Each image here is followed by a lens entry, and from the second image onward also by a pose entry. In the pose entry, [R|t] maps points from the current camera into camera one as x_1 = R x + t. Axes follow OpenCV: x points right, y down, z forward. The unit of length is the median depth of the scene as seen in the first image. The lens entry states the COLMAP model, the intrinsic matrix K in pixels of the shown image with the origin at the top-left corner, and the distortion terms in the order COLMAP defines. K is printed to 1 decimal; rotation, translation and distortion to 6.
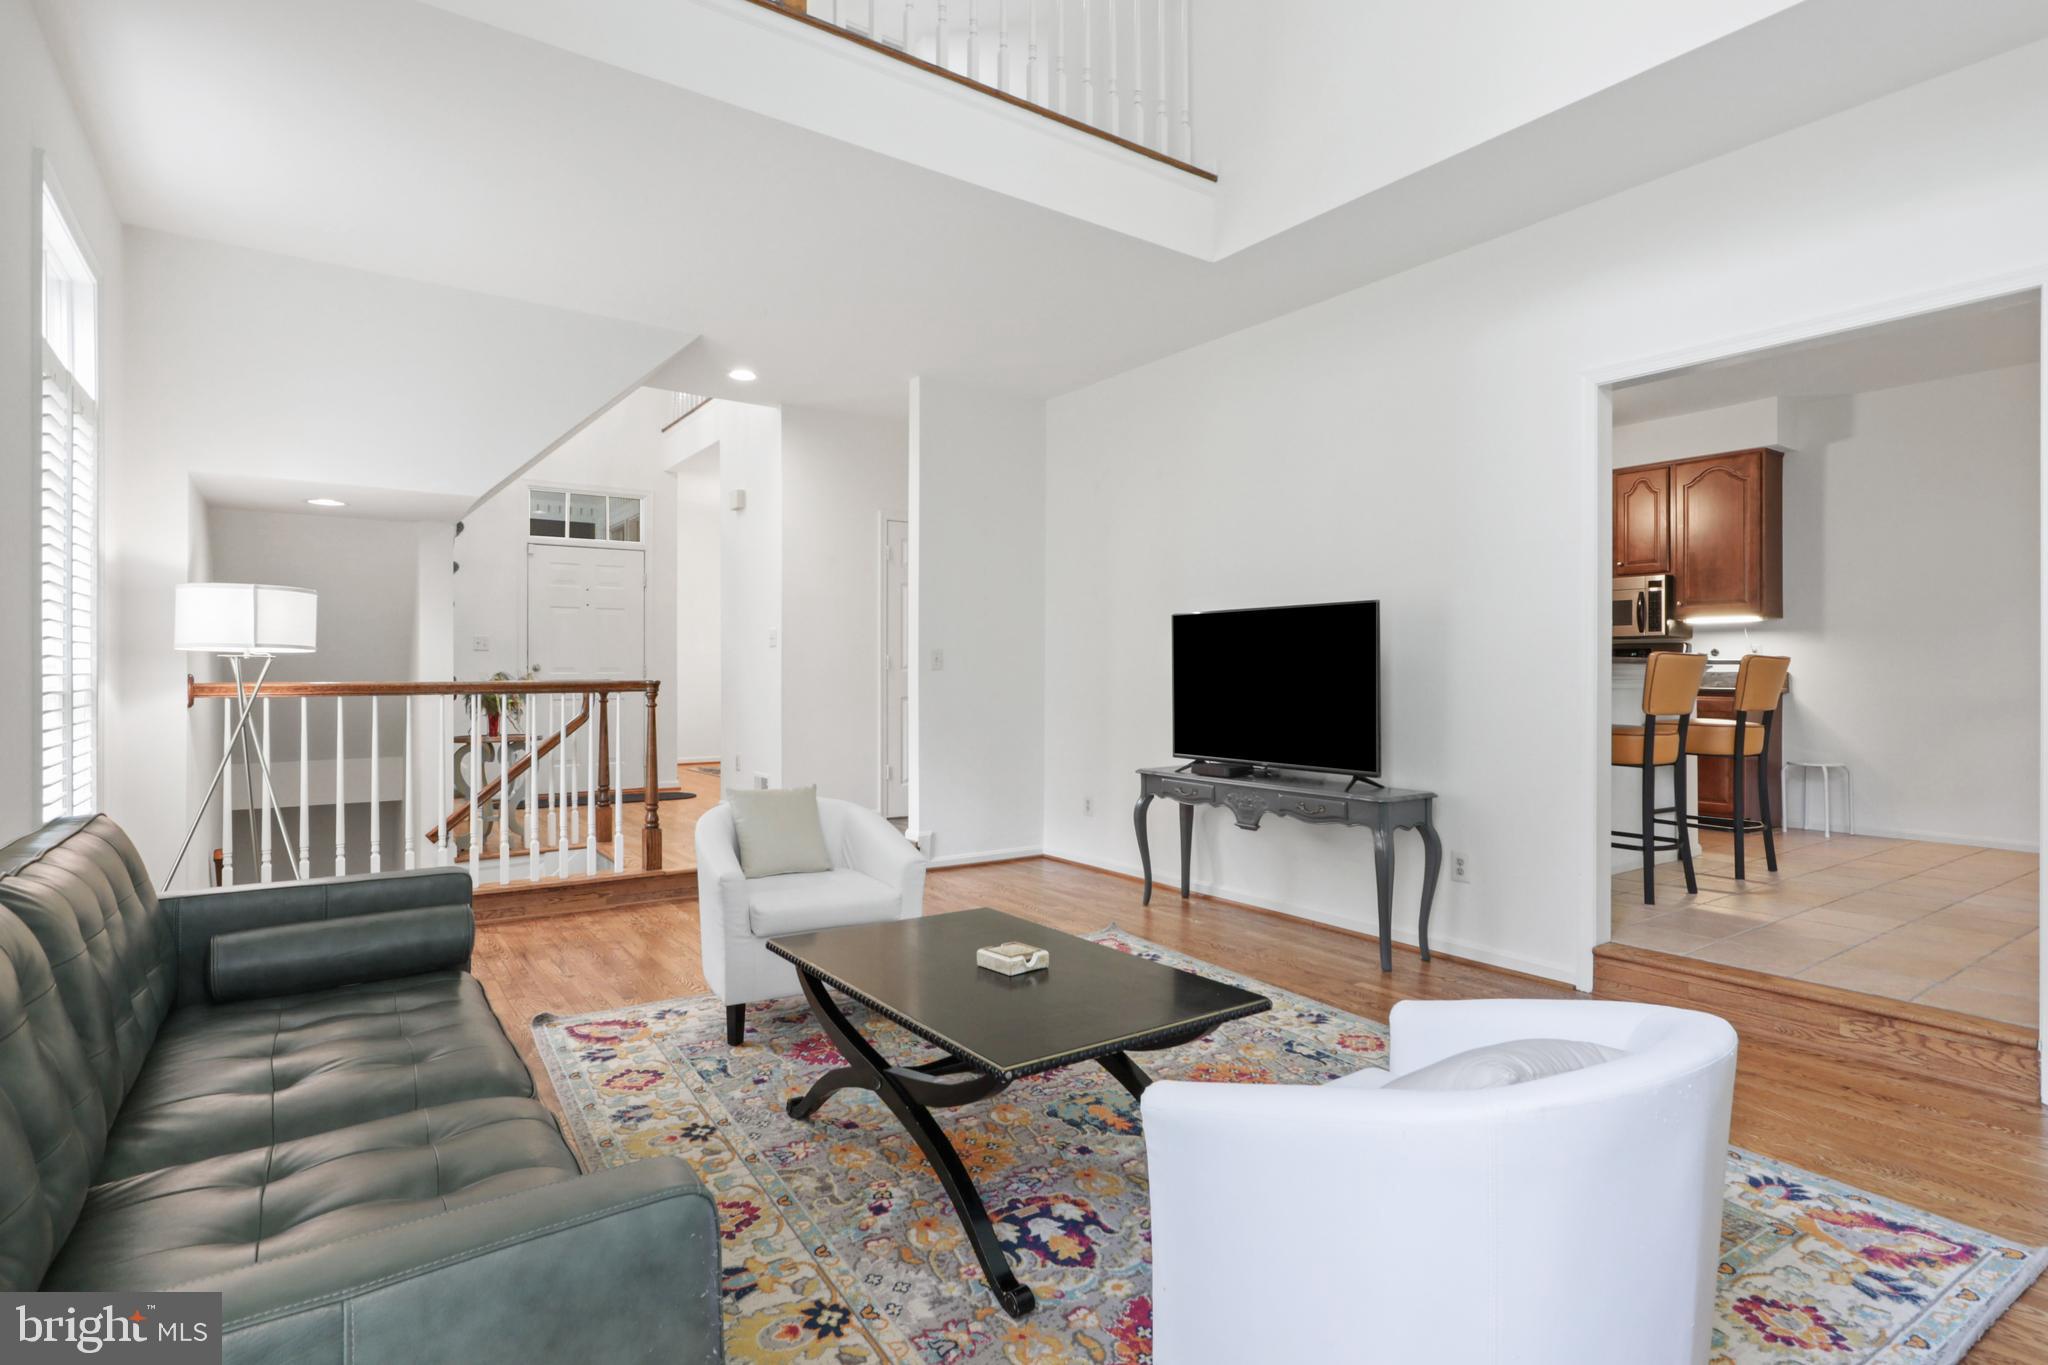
lens RADIAL K [[1039.6, 0, 1032.4], [0, 1039.6, 675.8], [0, 0, 1]] dist [-0.012495, 0.012421]
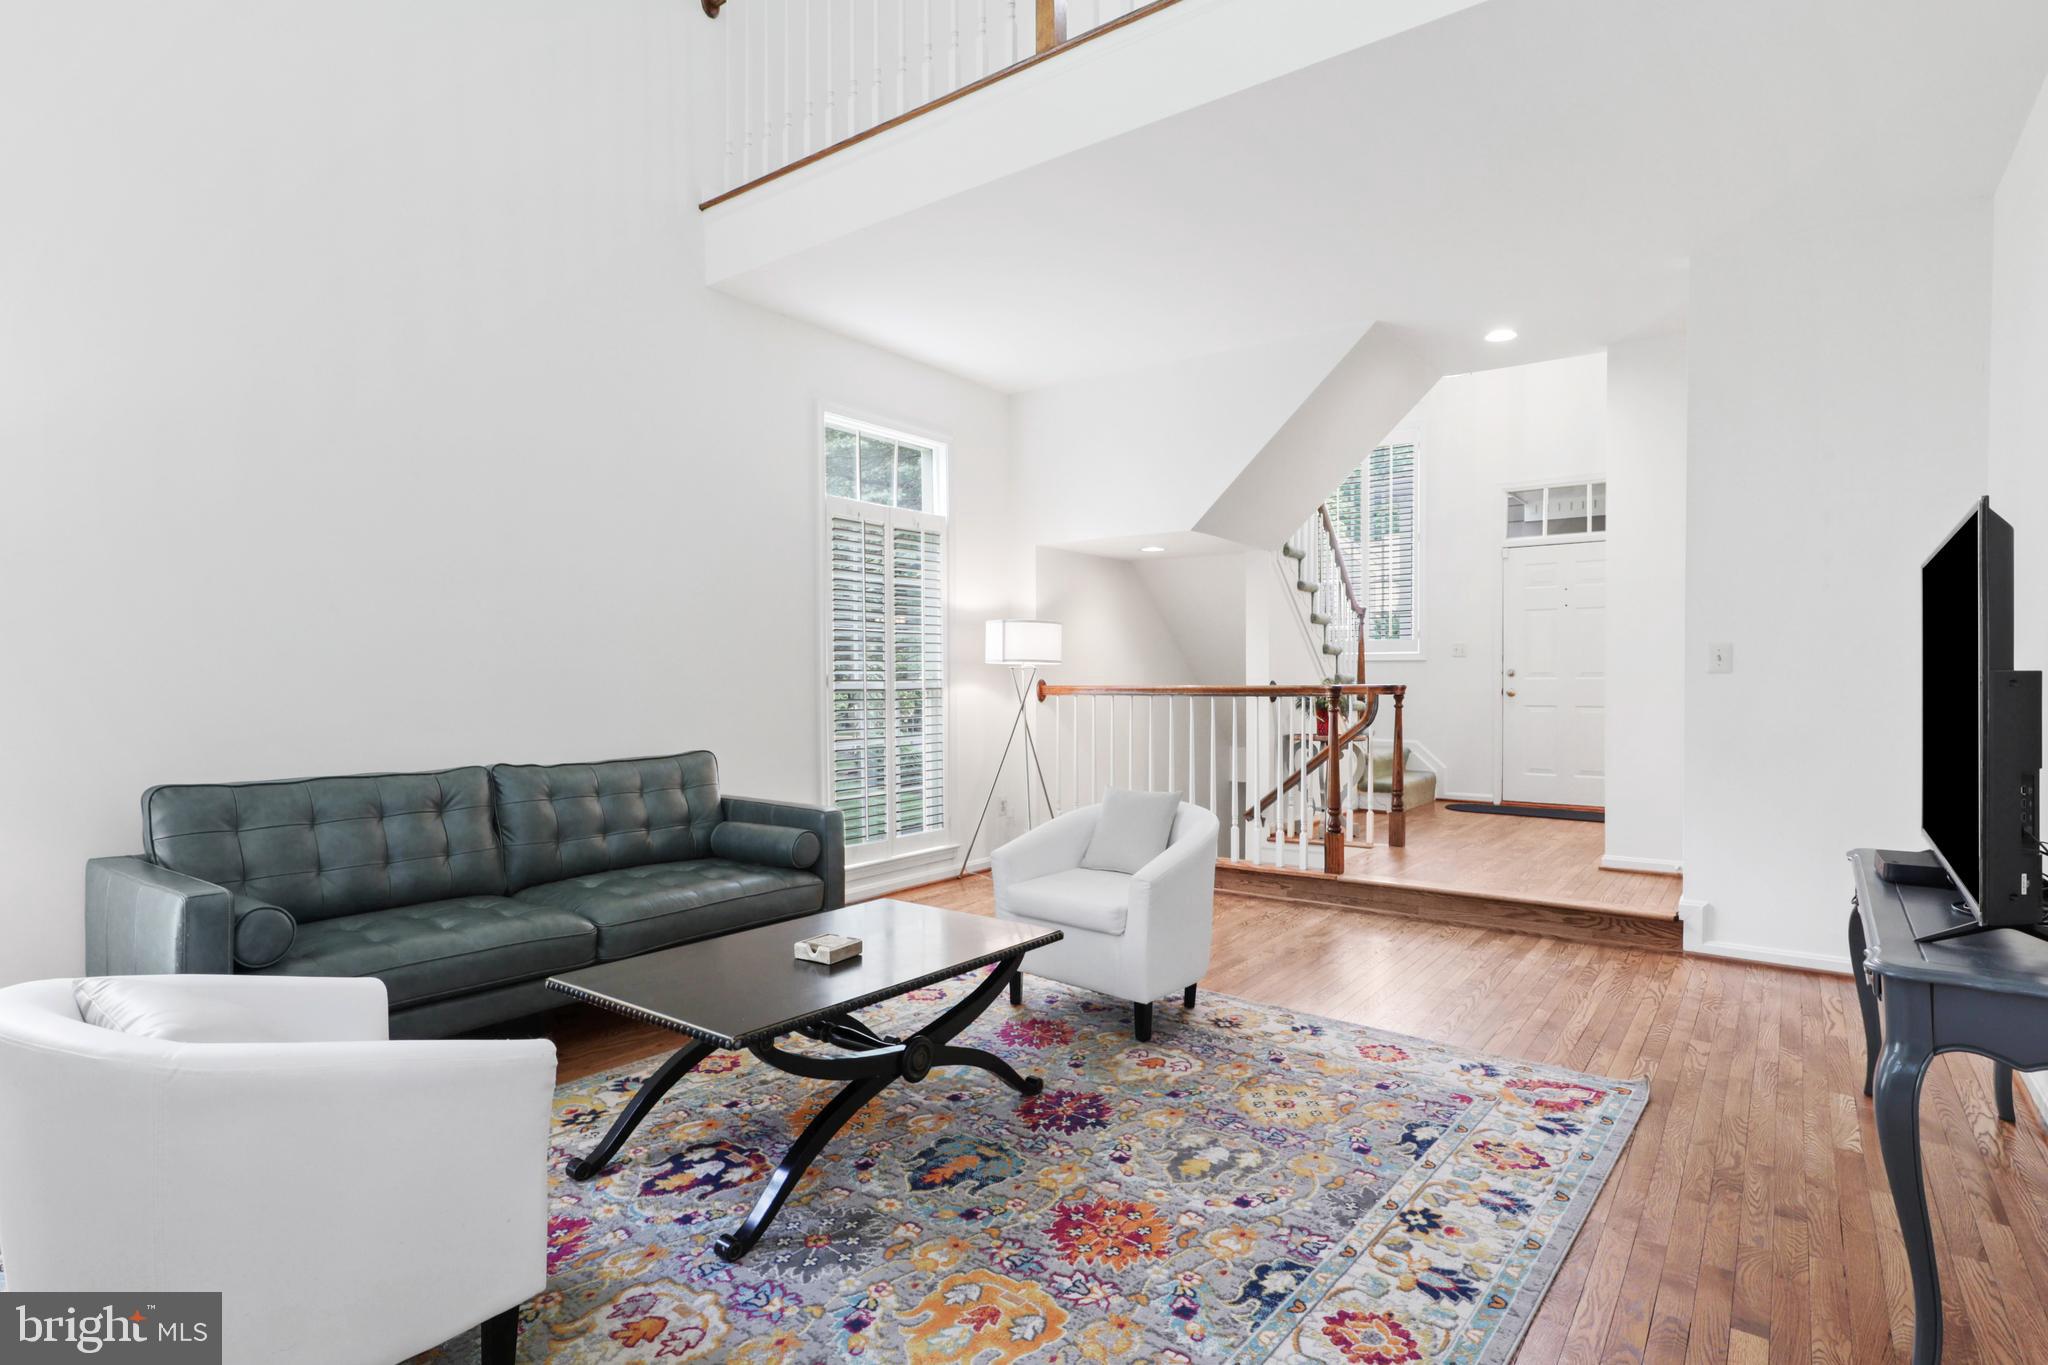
lens RADIAL K [[1039.6, 0, 1031.2], [0, 1039.6, 682.6], [0, 0, 1]] dist [-0.012495, 0.012421]
pose [[0.305777, 0.000191, -0.952103, 0.962921], [-0.000429, 1.000000, 0.000063, 0.004858], [0.952103, 0.000389, 0.305777, 0.802808]]
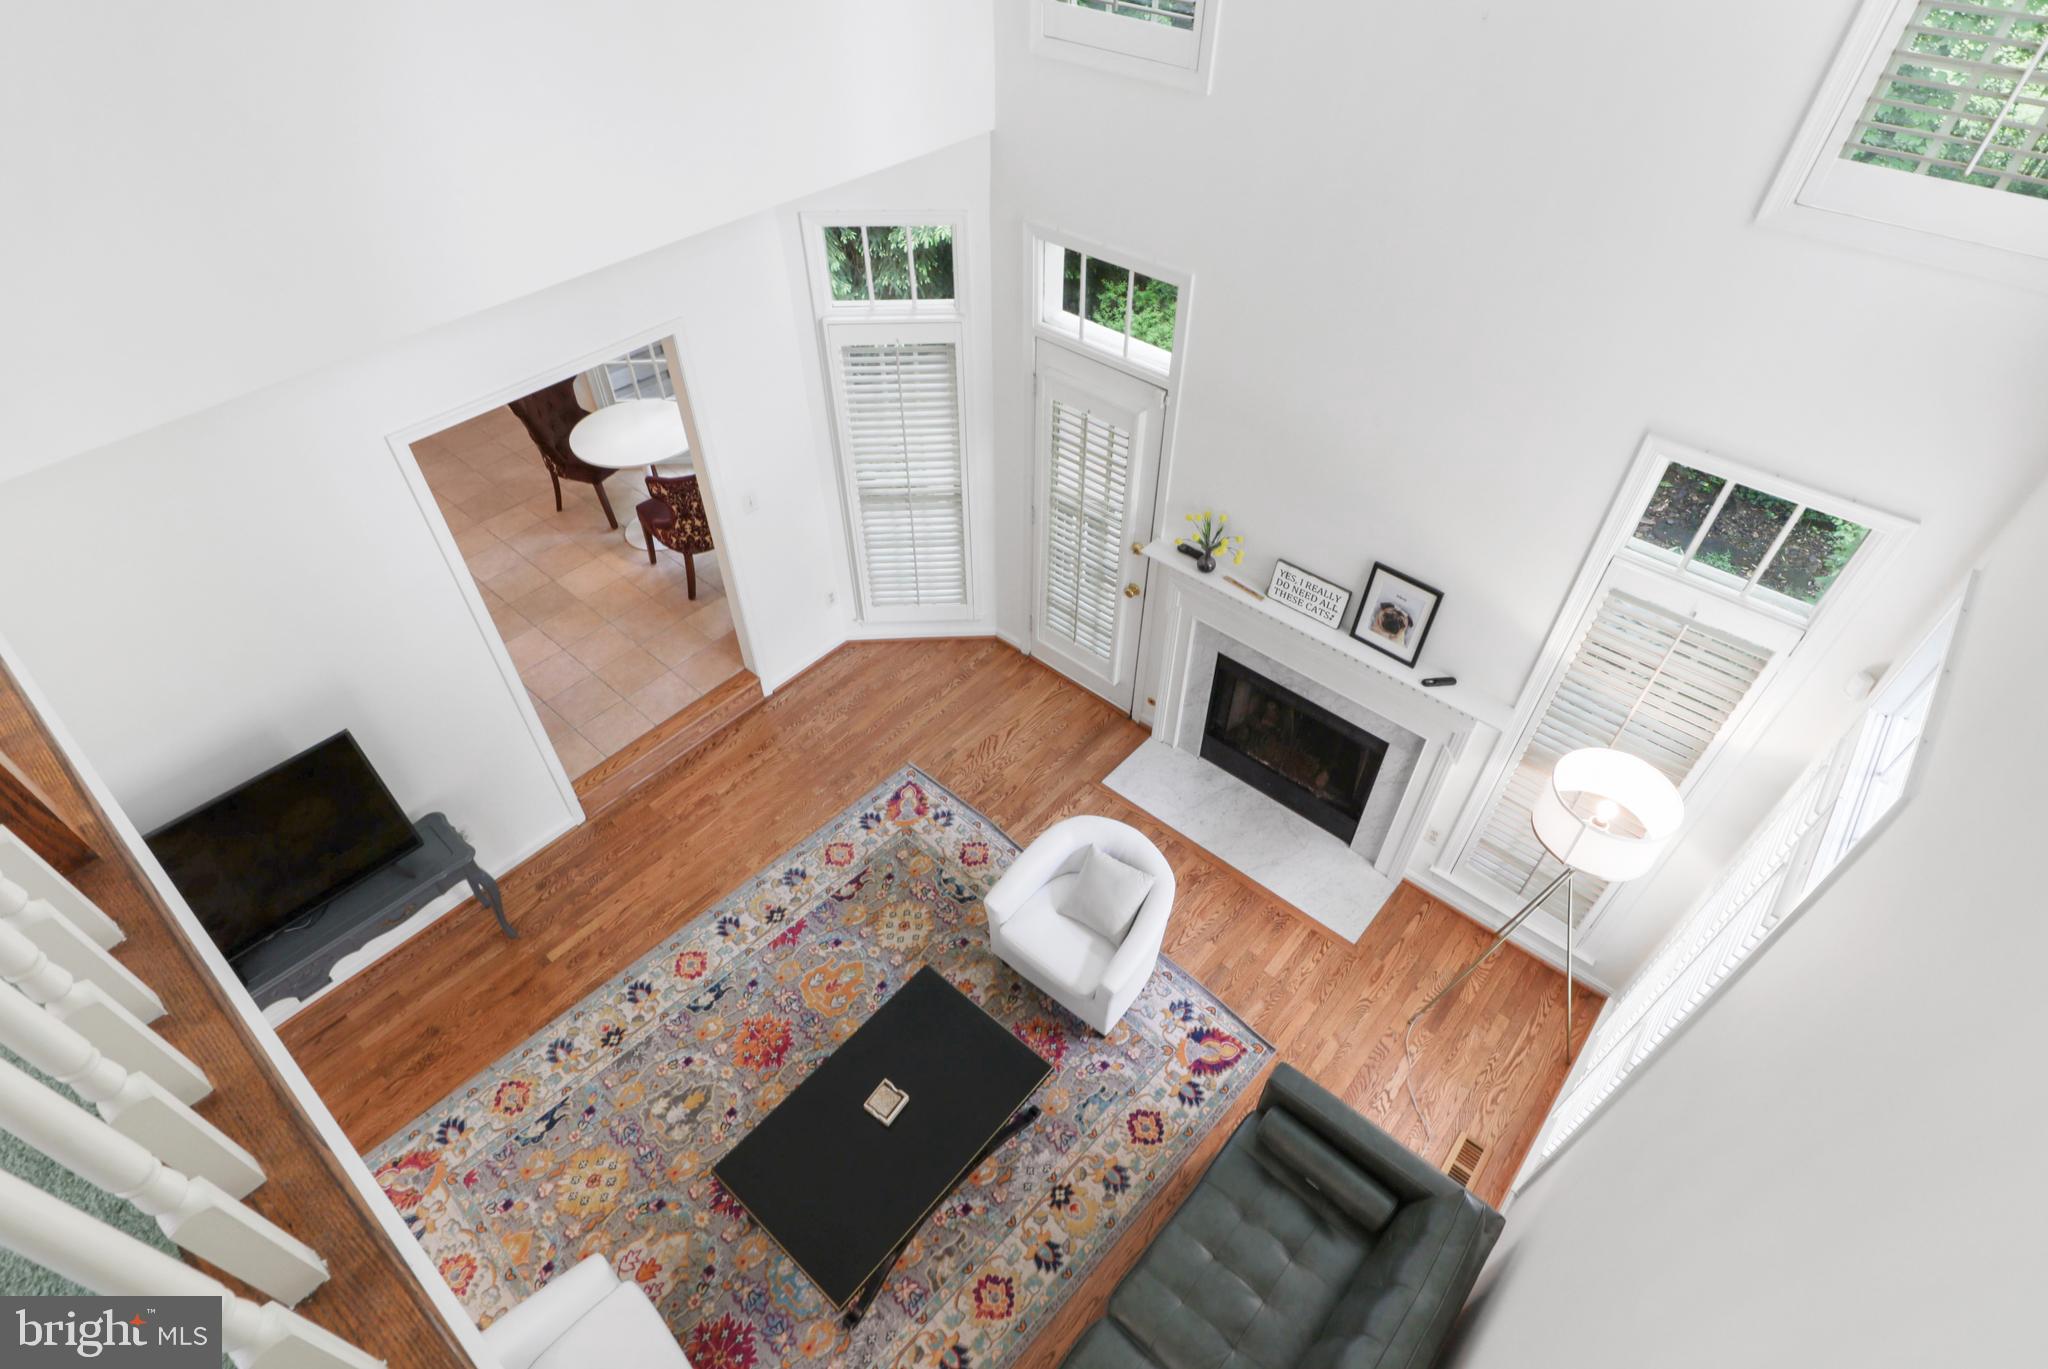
lens RADIAL K [[1039.6, 0, 1030.4], [0, 1039.6, 695.0], [0, 0, 1]] dist [-0.012495, 0.012421]
pose [[-0.240006, -0.681786, 0.691060, -0.681480], [-0.004635, 0.712664, 0.701490, -1.170131], [-0.970760, 0.165159, -0.174204, 0.884739]]
